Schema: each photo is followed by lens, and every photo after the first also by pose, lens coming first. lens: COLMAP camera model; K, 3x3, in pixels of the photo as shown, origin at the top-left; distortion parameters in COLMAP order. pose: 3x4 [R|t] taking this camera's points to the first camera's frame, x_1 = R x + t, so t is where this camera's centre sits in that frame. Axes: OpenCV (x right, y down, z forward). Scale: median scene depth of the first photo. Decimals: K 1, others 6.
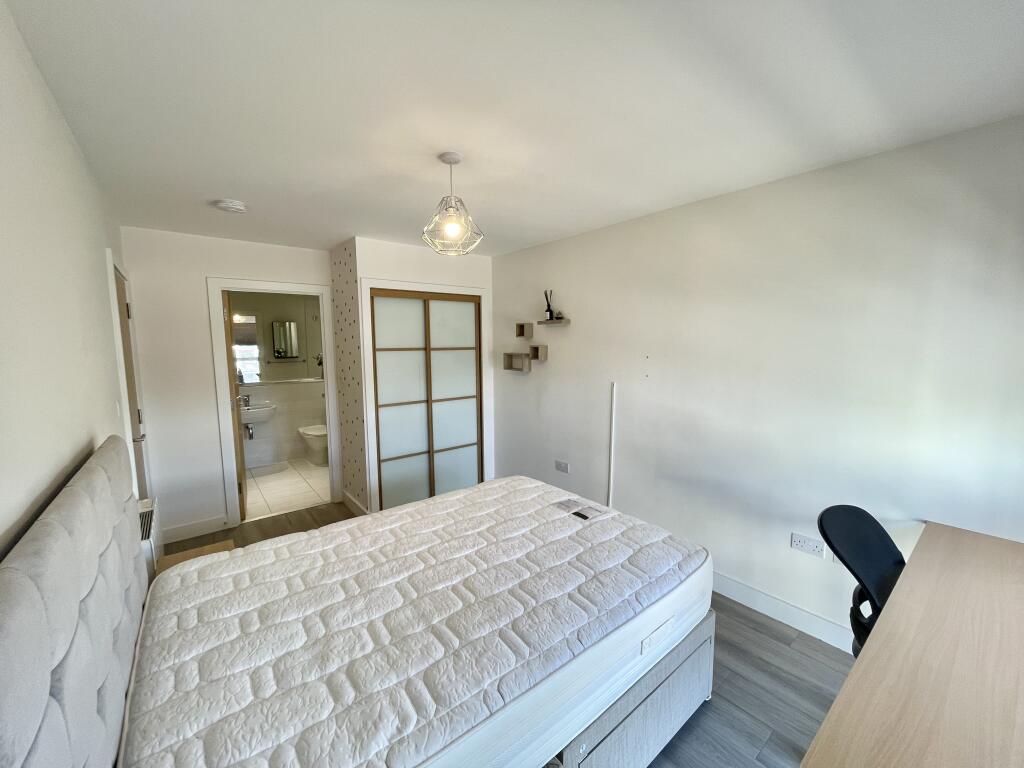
lens RADIAL K [[408.9, 0, 512.5], [0, 408.9, 388.4], [0, 0, 1]] dist [-0.000874, -0.000452]
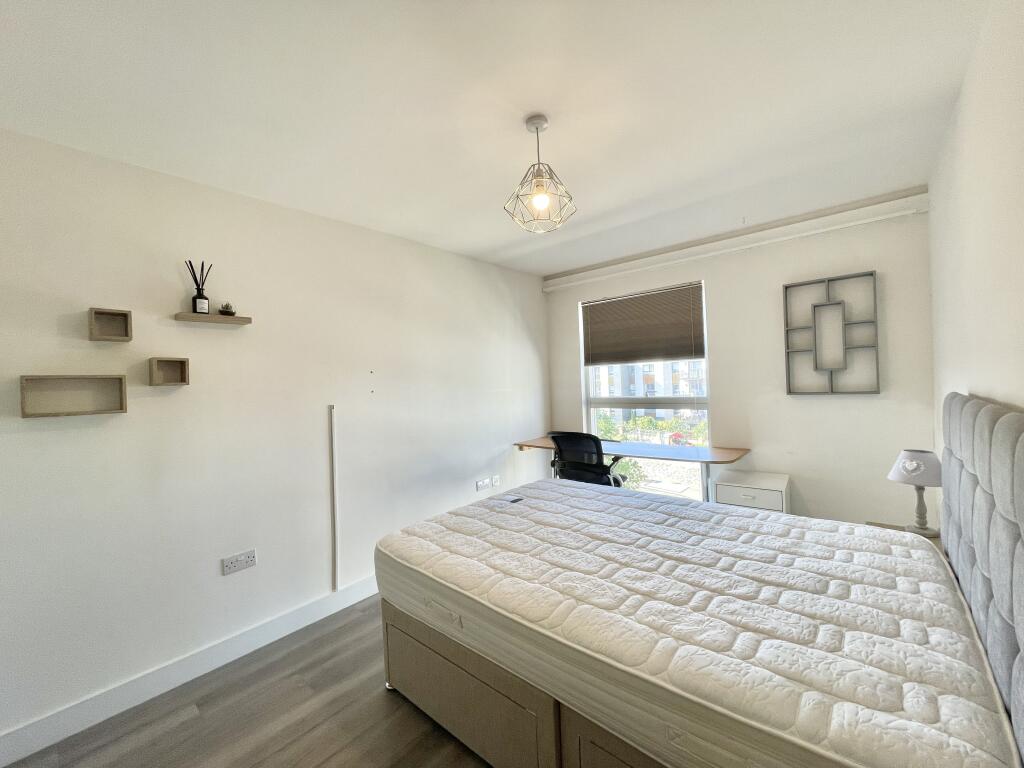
lens RADIAL K [[408.9, 0, 512.8], [0, 408.9, 385.8], [0, 0, 1]] dist [-0.000874, -0.000452]
pose [[-0.173907, -0.005672, 0.984746, -0.774714], [0.158288, 0.986820, 0.033637, -0.026219], [-0.971957, 0.161723, -0.170717, 0.977381]]
